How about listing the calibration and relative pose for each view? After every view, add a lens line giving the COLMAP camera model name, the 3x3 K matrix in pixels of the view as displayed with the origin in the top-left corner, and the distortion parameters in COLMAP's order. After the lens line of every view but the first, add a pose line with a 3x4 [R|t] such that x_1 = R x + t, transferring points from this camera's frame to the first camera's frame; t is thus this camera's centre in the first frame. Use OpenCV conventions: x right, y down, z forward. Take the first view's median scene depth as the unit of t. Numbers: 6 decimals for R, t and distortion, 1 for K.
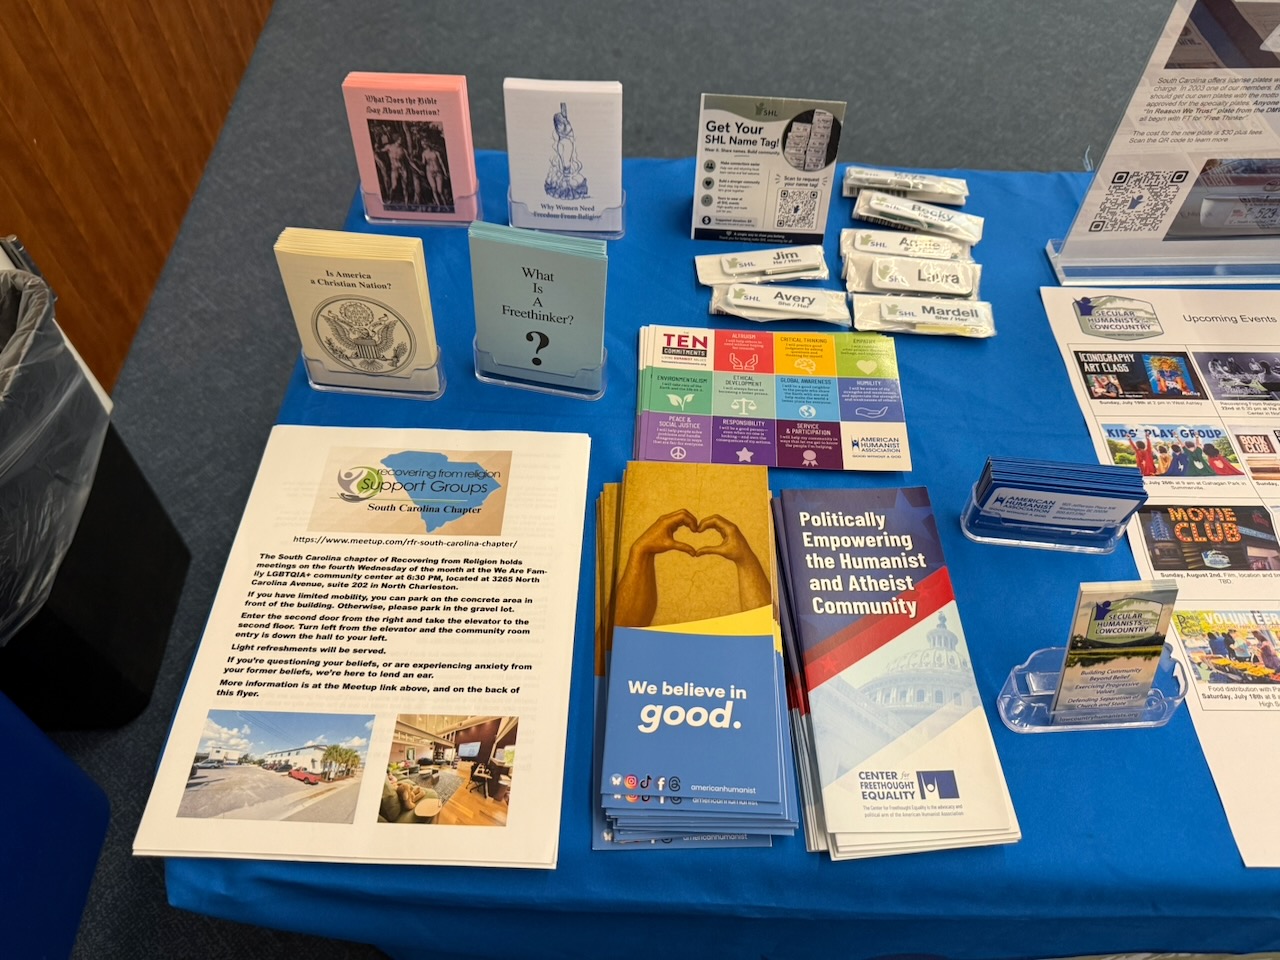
lens RADIAL K [[897.7, 0, 658.9], [0, 897.7, 505.4], [0, 0, 1]] dist [0.033459, -0.045743]
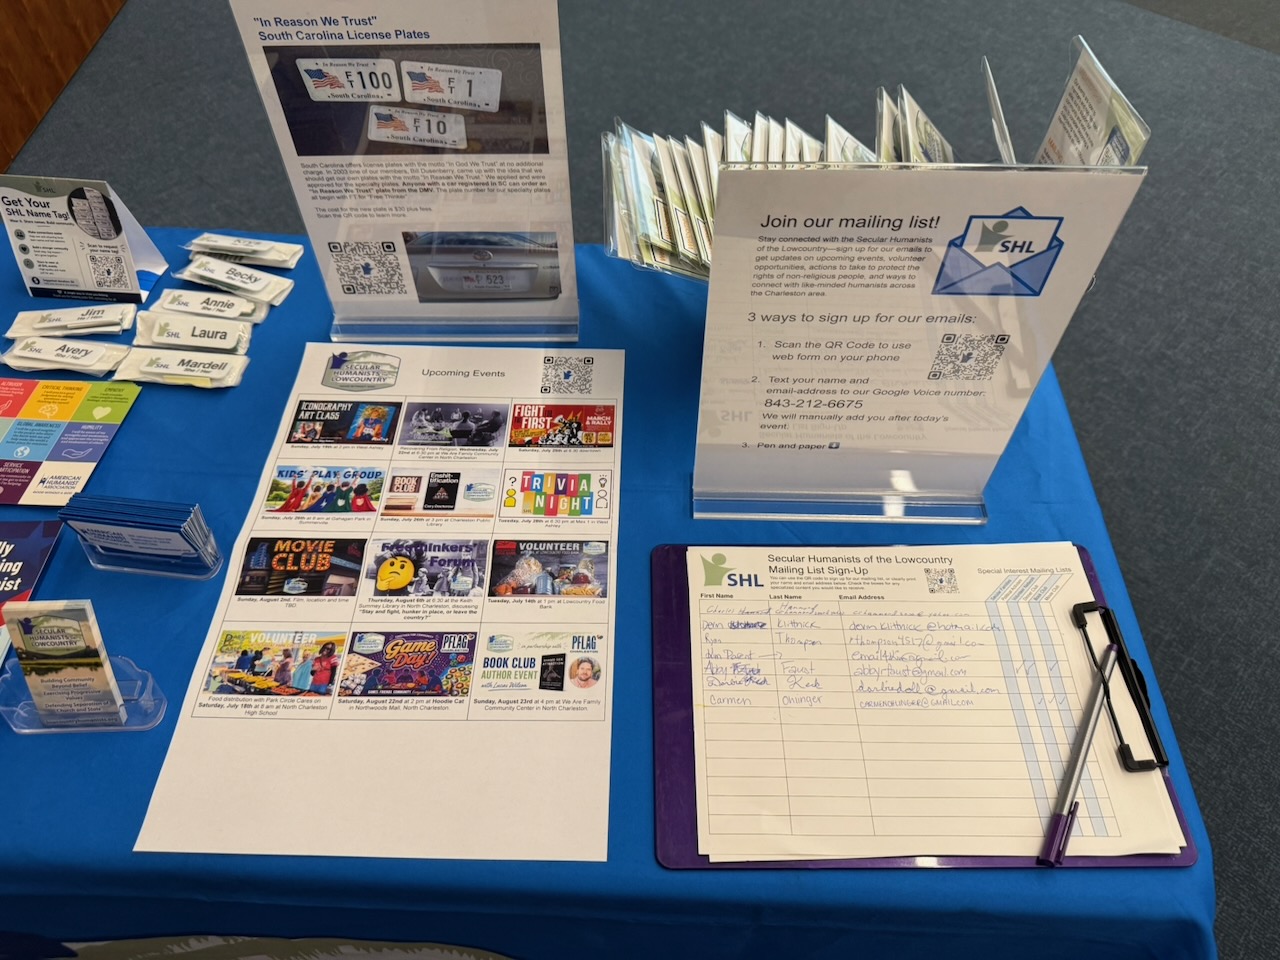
lens RADIAL K [[897.7, 0, 645.9], [0, 897.7, 506.0], [0, 0, 1]] dist [0.033459, -0.045743]
pose [[0.999929, 0.007377, -0.009380, 0.902500], [-0.007732, 0.999233, -0.038377, -0.000244], [0.009090, 0.038447, 0.999219, -0.111949]]
